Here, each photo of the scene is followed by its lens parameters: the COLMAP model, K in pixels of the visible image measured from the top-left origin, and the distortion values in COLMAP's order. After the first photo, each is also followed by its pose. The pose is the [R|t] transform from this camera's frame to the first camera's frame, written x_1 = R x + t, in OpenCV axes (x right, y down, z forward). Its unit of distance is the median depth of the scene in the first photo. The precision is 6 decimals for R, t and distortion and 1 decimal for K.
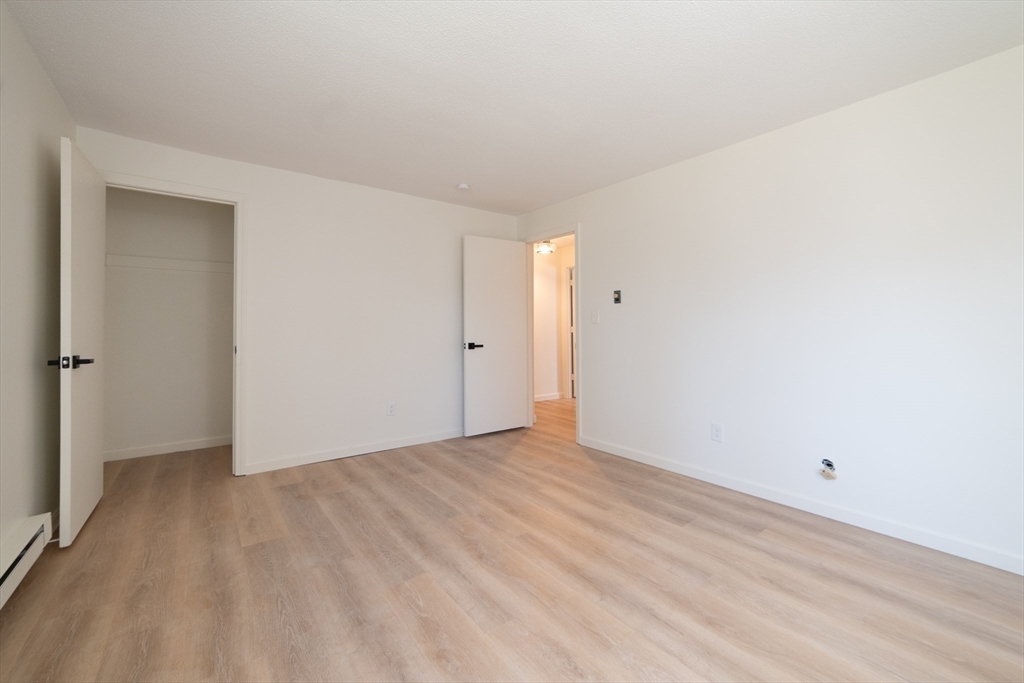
lens RADIAL K [[398.9, 0, 496.7], [0, 398.9, 335.1], [0, 0, 1]] dist [-0.021535, 0.007746]
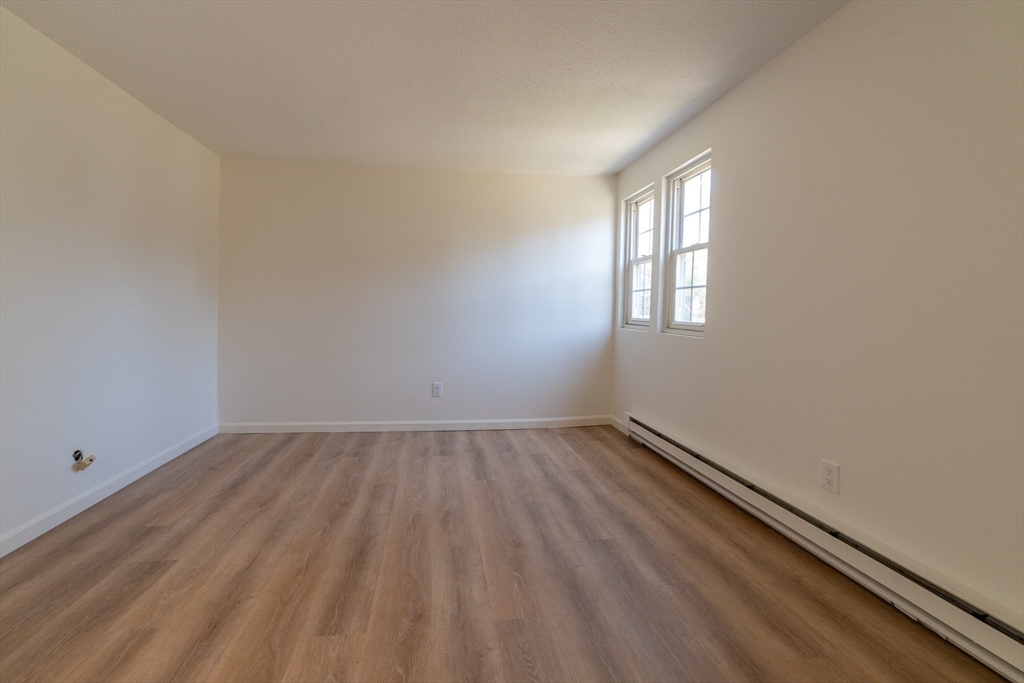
lens RADIAL K [[398.9, 0, 491.3], [0, 398.9, 338.2], [0, 0, 1]] dist [-0.021535, 0.007746]
pose [[-0.873655, -0.043064, 0.484636, -0.508552], [0.000442, 0.996005, 0.089301, -0.024574], [-0.486546, 0.078233, -0.870145, 1.585759]]
